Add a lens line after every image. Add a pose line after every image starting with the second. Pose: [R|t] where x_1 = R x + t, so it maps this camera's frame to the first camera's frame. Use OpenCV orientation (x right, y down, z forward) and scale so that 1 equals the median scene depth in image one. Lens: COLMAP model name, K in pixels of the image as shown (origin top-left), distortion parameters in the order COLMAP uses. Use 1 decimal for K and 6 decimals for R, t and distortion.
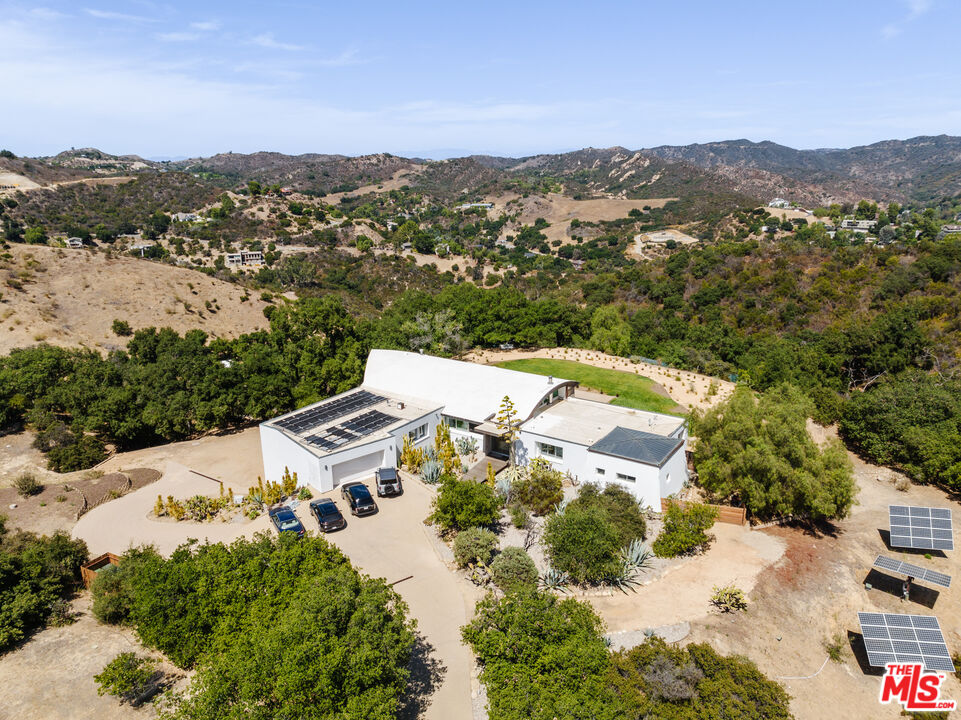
lens RADIAL K [[714.4, 0, 480.5], [0, 714.4, 360.0], [0, 0, 1]] dist [-0.031710, -0.003046]
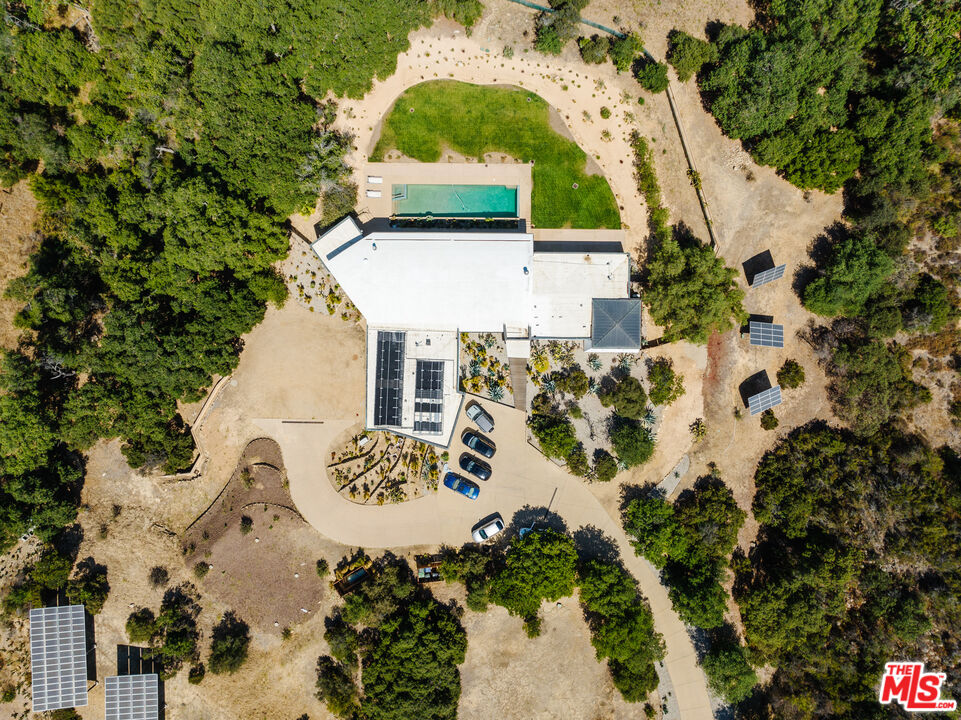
lens RADIAL K [[714.4, 0, 480.5], [0, 714.4, 360.0], [0, 0, 1]] dist [-0.031710, -0.003046]
pose [[0.834242, -0.551398, 0.000992, -0.053752], [0.107575, 0.164521, 0.980490, -1.187616], [-0.540803, -0.817859, 0.196567, 0.697948]]
